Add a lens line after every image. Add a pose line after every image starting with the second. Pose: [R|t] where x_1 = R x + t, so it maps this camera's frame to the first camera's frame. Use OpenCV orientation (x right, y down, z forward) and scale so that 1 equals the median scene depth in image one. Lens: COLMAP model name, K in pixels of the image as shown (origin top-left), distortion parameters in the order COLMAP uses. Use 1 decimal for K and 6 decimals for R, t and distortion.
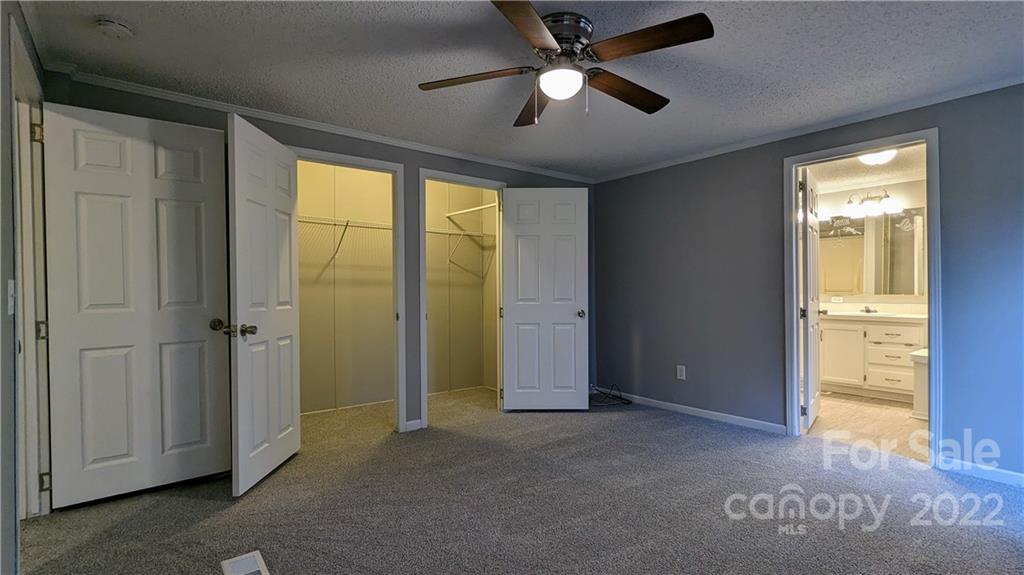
lens RADIAL K [[481.7, 0, 512.0], [0, 481.7, 287.5], [0, 0, 1]] dist [0.000367, -0.000213]
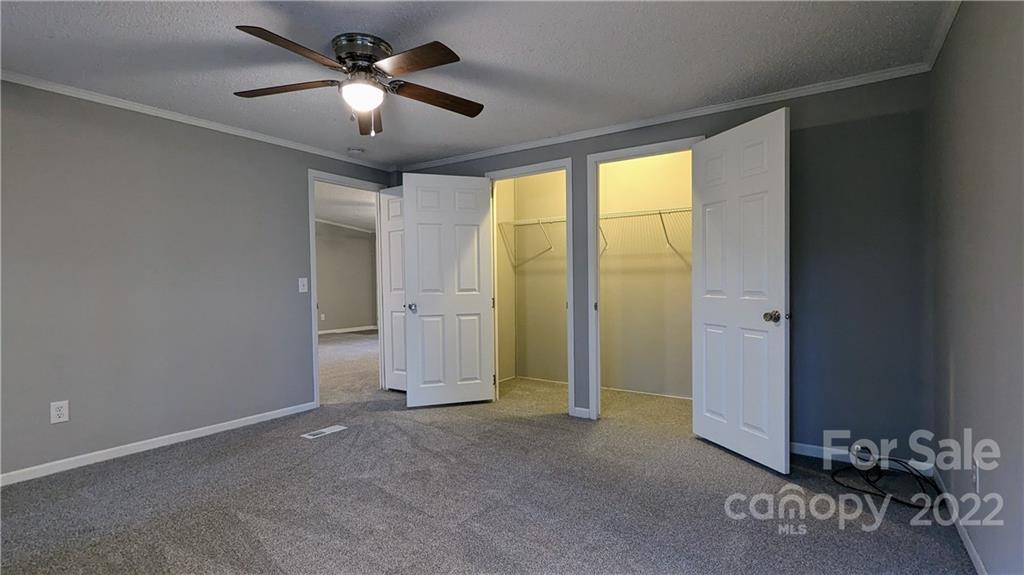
lens RADIAL K [[481.7, 0, 512.0], [0, 481.7, 287.5], [0, 0, 1]] dist [0.000367, -0.000213]
pose [[0.293133, 0.014610, -0.955960, 0.713264], [0.016549, 0.999656, 0.020352, -0.001074], [0.955928, -0.021786, 0.292790, 0.562049]]
